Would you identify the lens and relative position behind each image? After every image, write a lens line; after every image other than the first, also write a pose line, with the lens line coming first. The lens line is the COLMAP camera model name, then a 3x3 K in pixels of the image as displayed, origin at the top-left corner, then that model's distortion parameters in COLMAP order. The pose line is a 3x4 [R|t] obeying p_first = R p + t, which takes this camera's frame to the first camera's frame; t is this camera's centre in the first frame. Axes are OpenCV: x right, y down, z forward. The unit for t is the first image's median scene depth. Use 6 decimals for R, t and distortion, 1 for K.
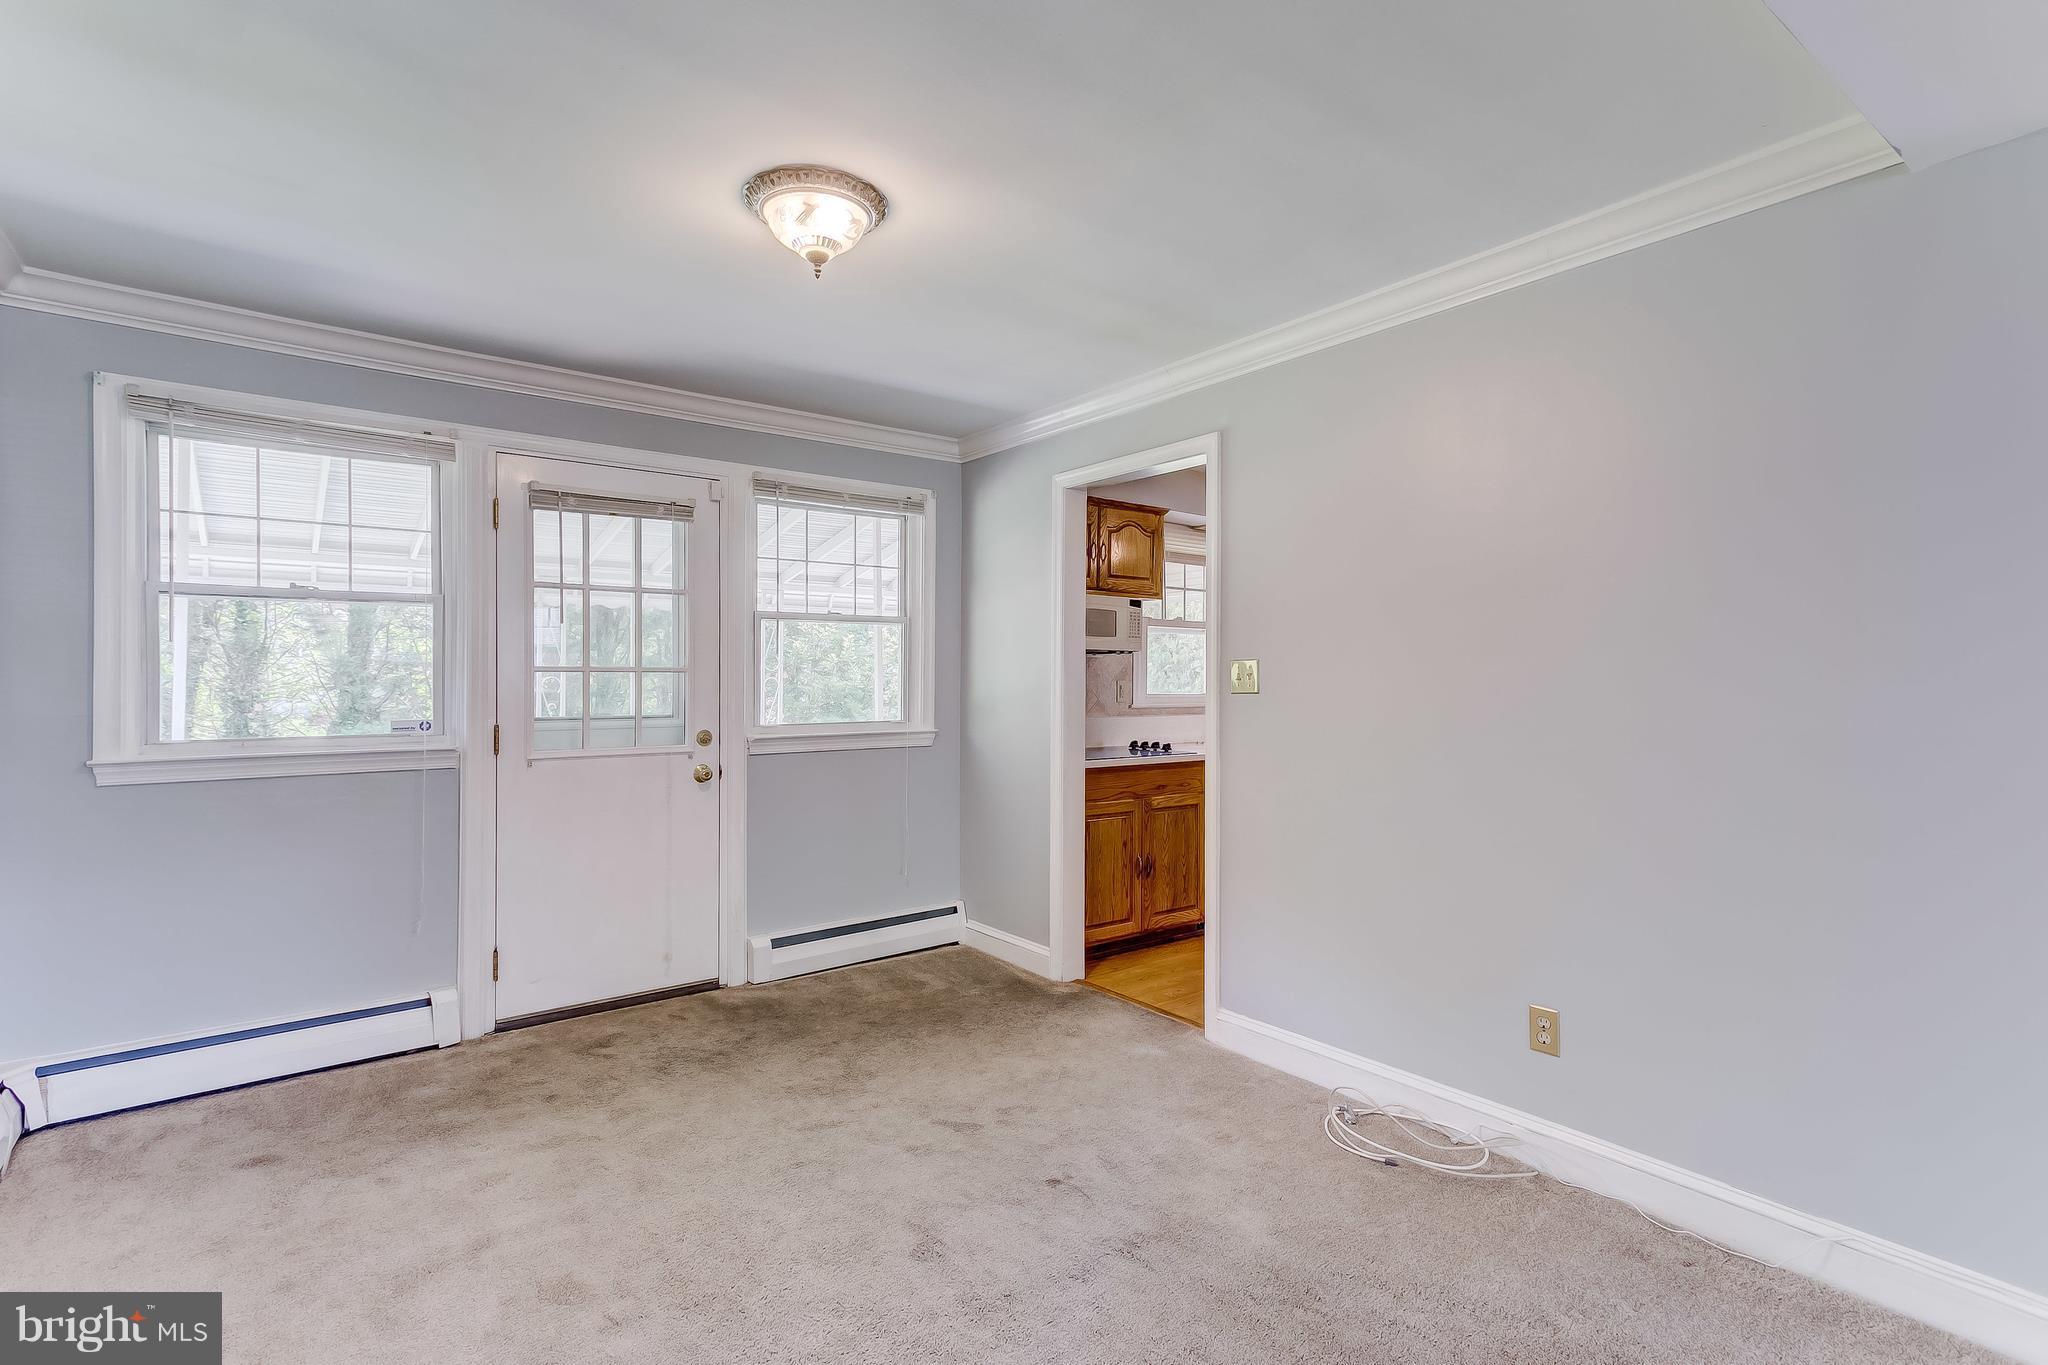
lens RADIAL K [[973.2, 0, 1020.7], [0, 973.2, 678.7], [0, 0, 1]] dist [0.020173, 0.002947]
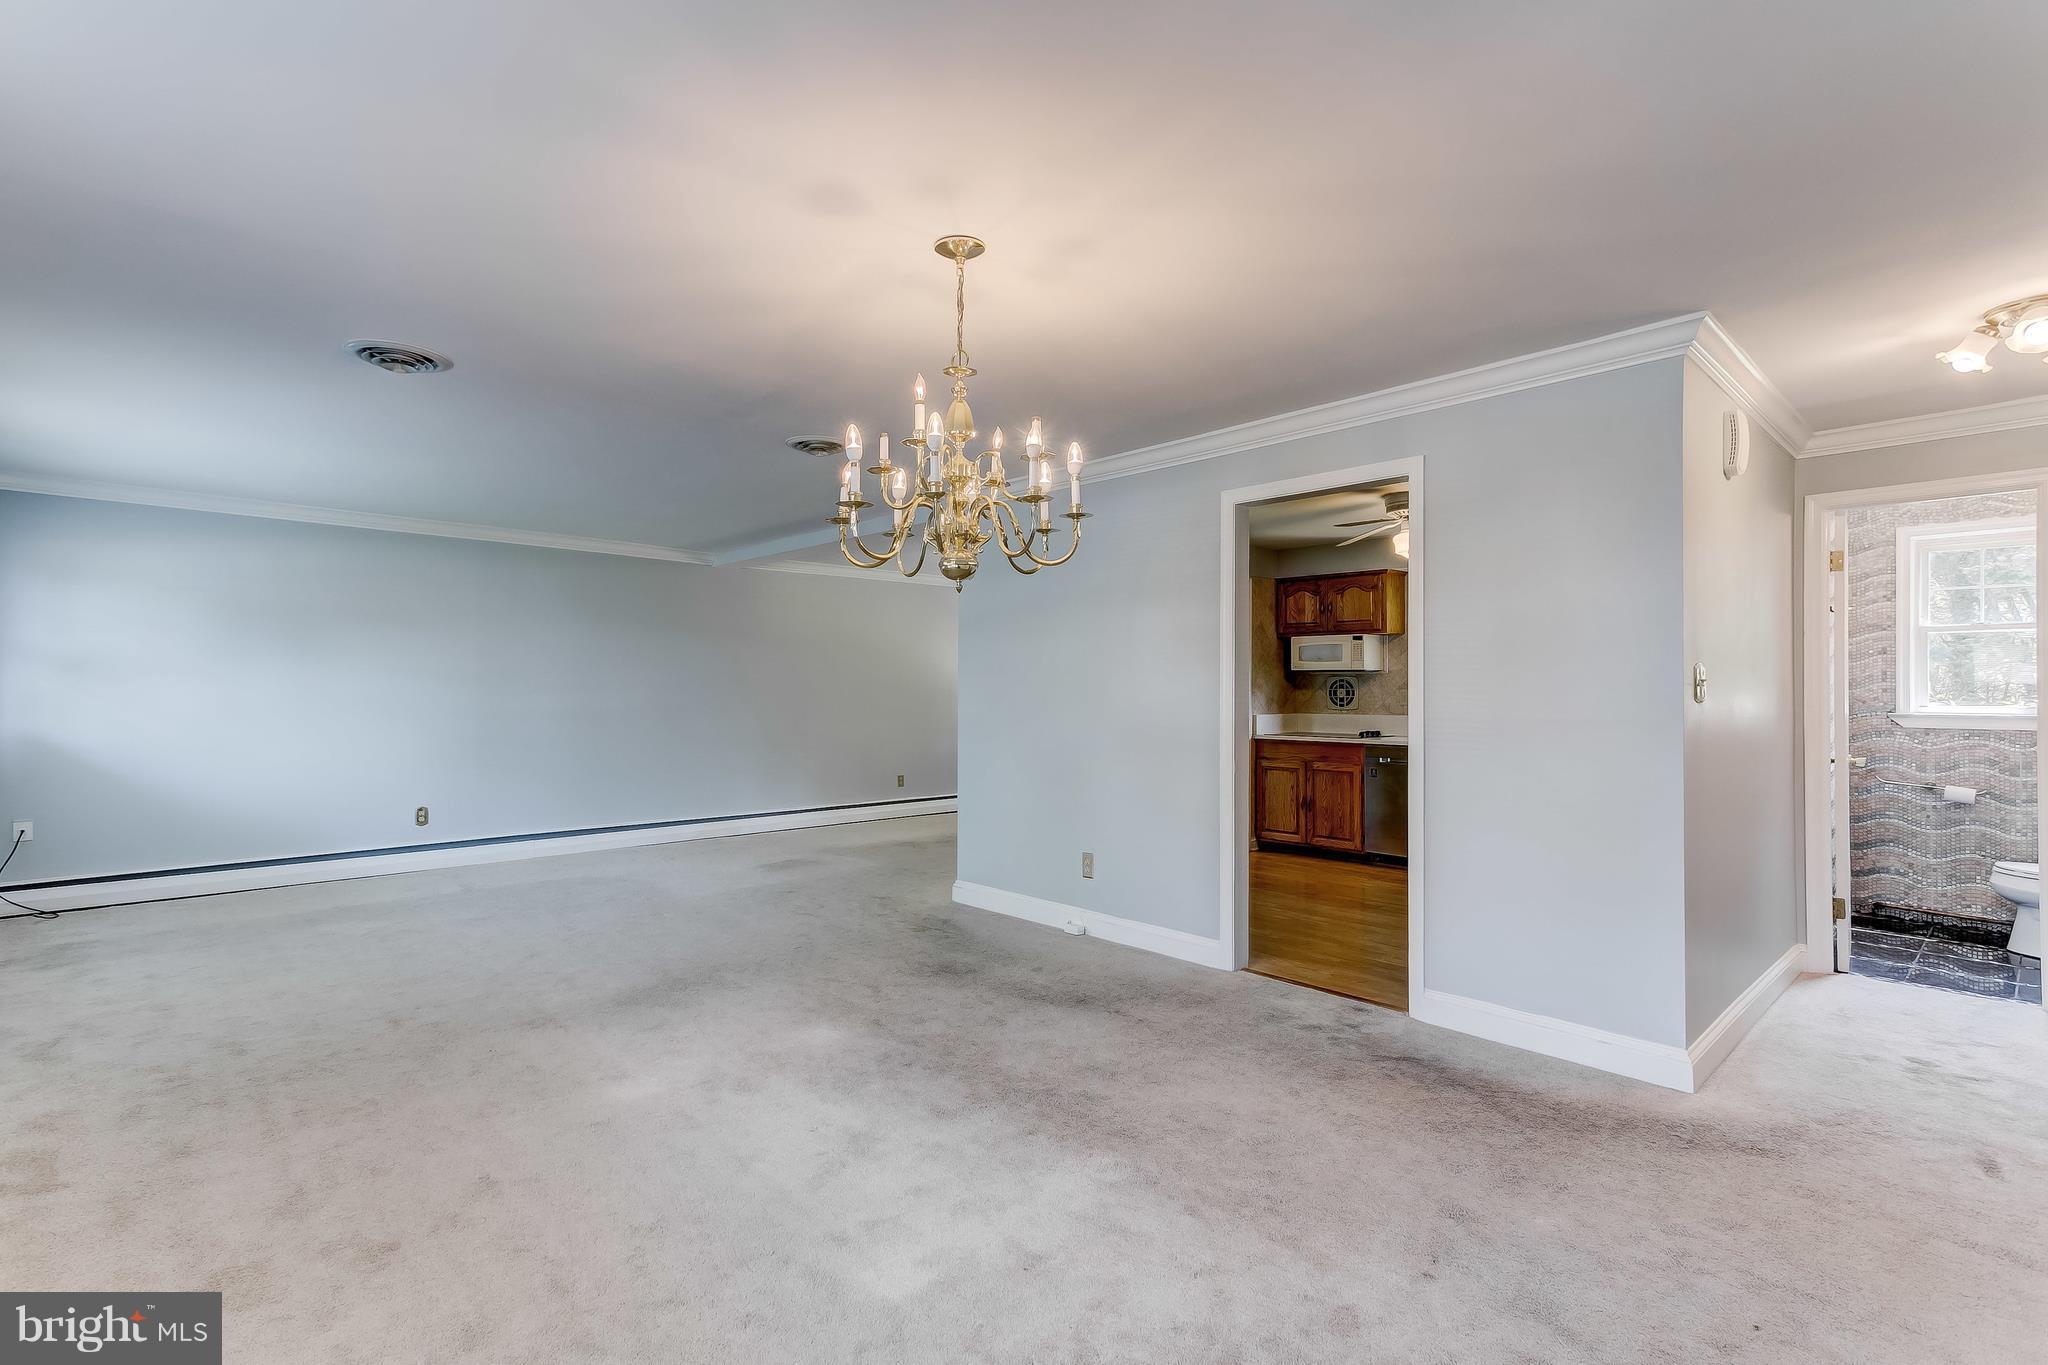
lens RADIAL K [[949.6, 0, 1026.4], [0, 949.6, 688.2], [0, 0, 1]] dist [0.005522, 0.000337]
pose [[0.116855, -0.001313, -0.993148, 1.646678], [0.003616, 0.999993, -0.000897, -0.000410], [0.993142, -0.003487, 0.116859, 0.350220]]
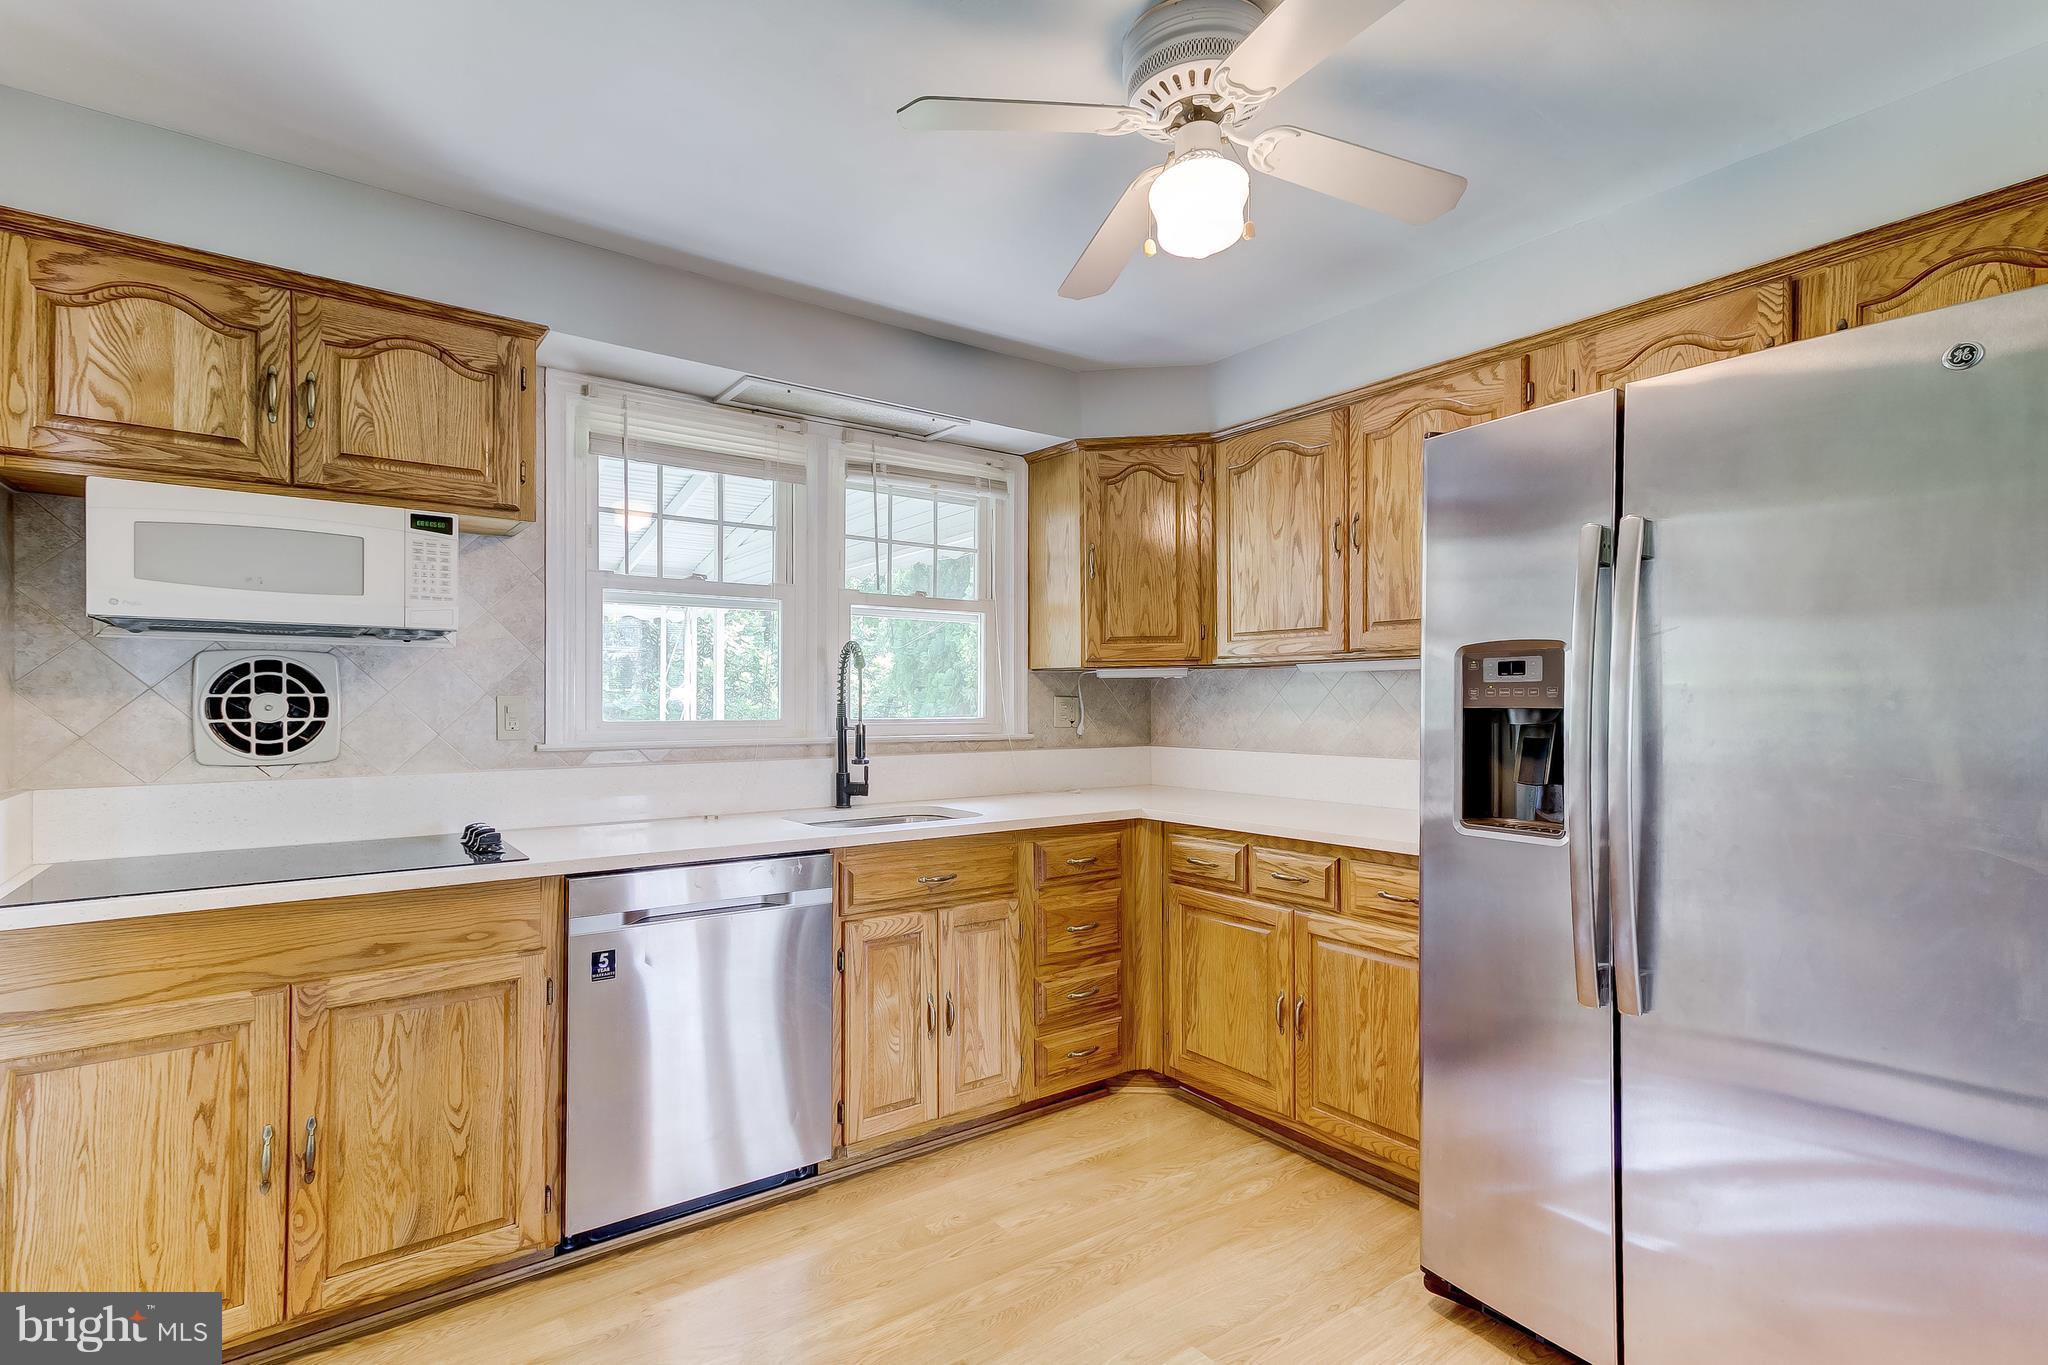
lens RADIAL K [[973.2, 0, 1023.0], [0, 973.2, 701.4], [0, 0, 1]] dist [0.020173, 0.002947]
pose [[0.999833, -0.004989, -0.017585, 0.435049], [0.004989, 0.999988, -0.000047, 0.006960], [0.017585, -0.000041, 0.999845, 0.598003]]
